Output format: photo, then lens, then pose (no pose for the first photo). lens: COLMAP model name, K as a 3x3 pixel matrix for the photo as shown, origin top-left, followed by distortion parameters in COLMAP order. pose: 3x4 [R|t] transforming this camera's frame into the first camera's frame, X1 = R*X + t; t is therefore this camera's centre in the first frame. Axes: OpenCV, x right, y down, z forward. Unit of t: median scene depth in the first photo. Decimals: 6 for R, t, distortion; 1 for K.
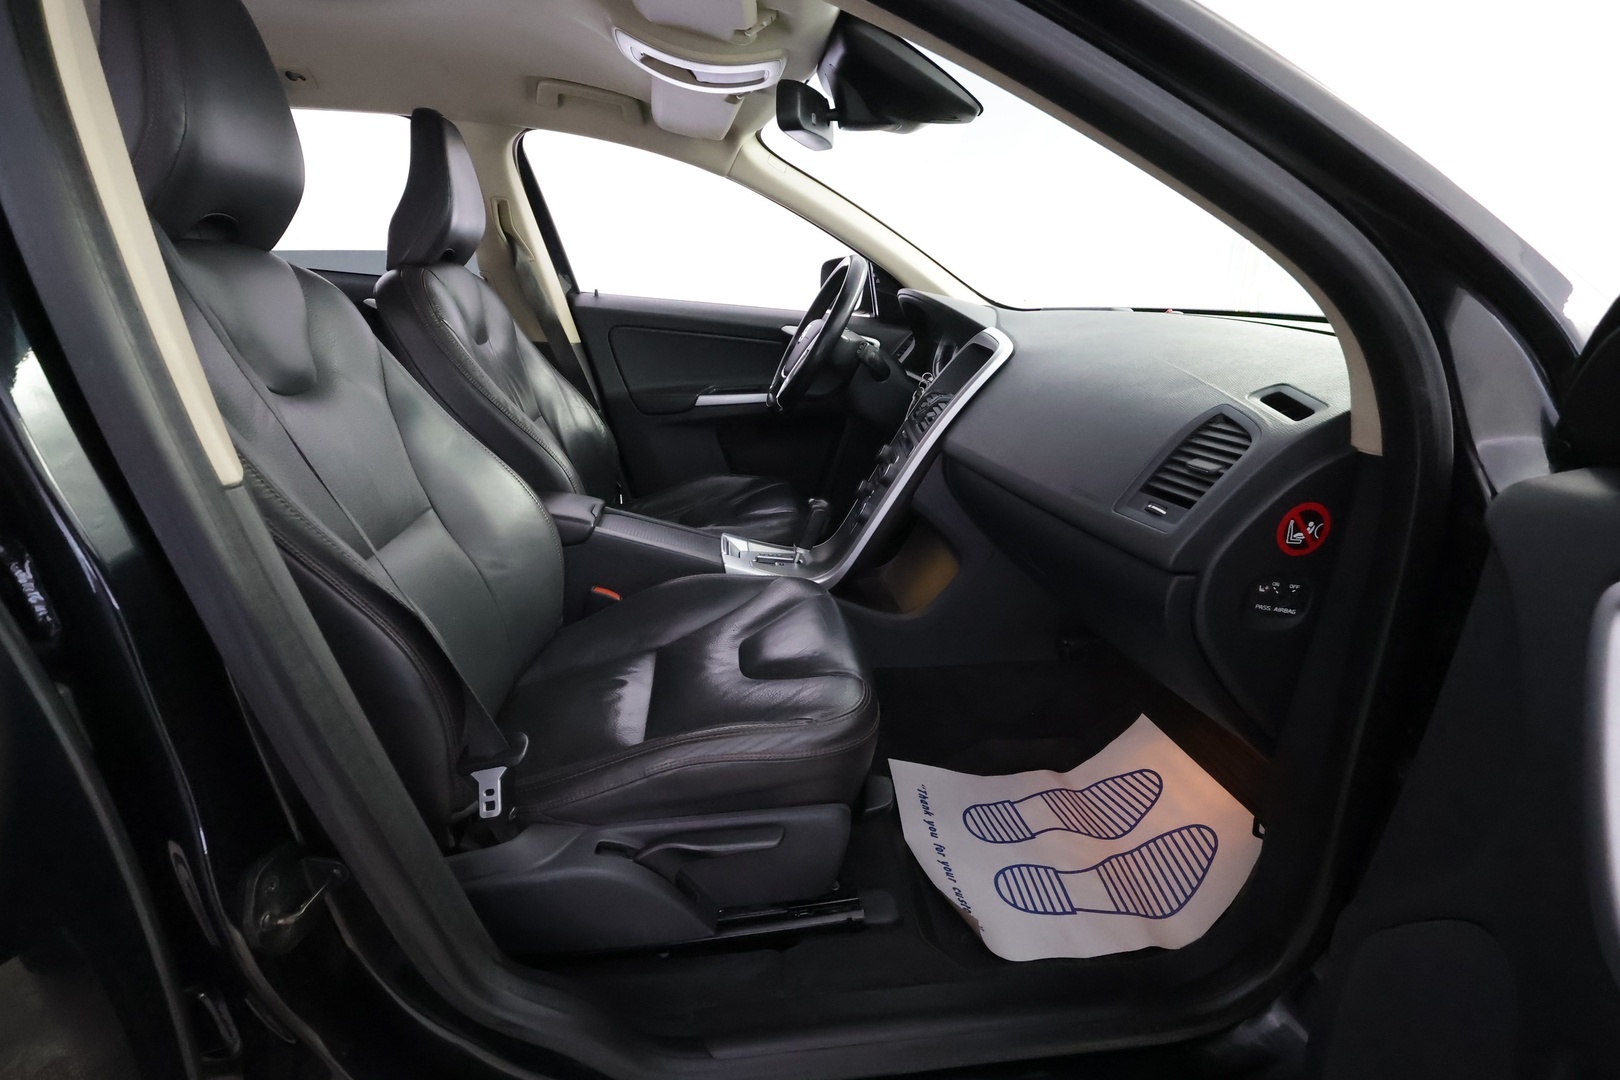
lens RADIAL K [[744.5, 0, 814.9], [0, 744.5, 540.0], [0, 0, 1]] dist [-0.005477, 0.001152]
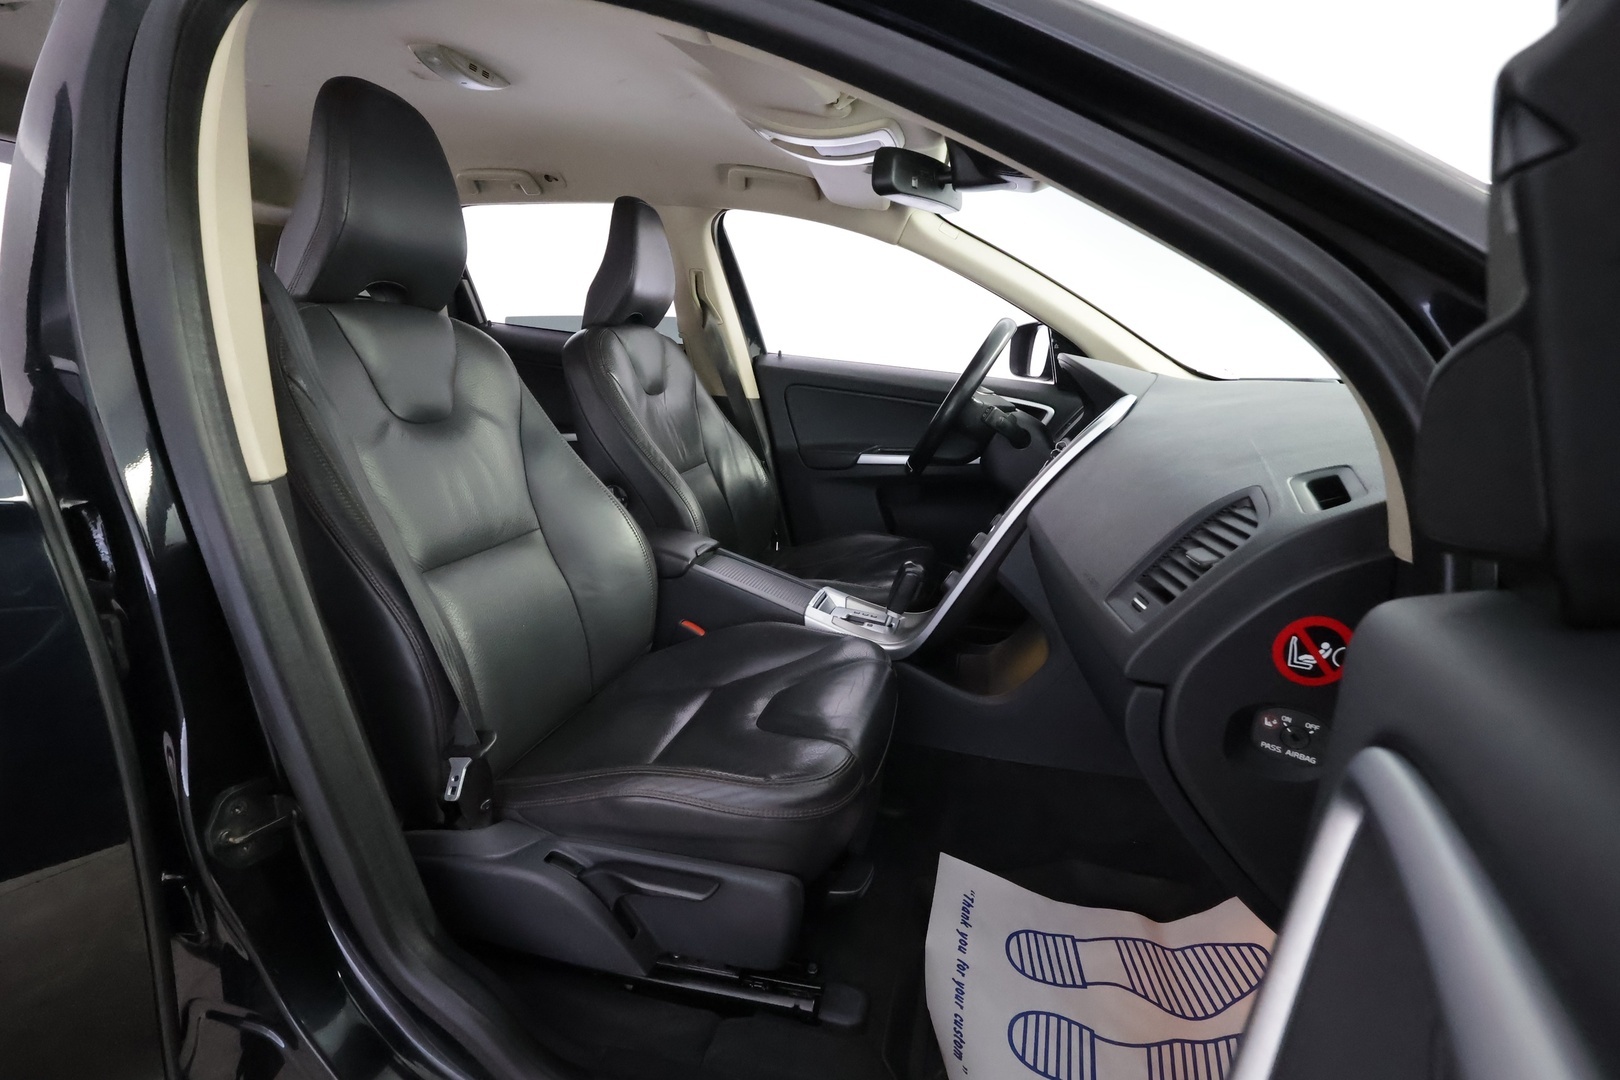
lens RADIAL K [[744.5, 0, 811.9], [0, 744.5, 541.7], [0, 0, 1]] dist [-0.005477, 0.001152]
pose [[0.933839, 0.100191, -0.343376, 0.244038], [-0.128805, 0.989761, -0.061500, -0.006998], [0.333698, 0.101659, 0.937182, 0.059299]]
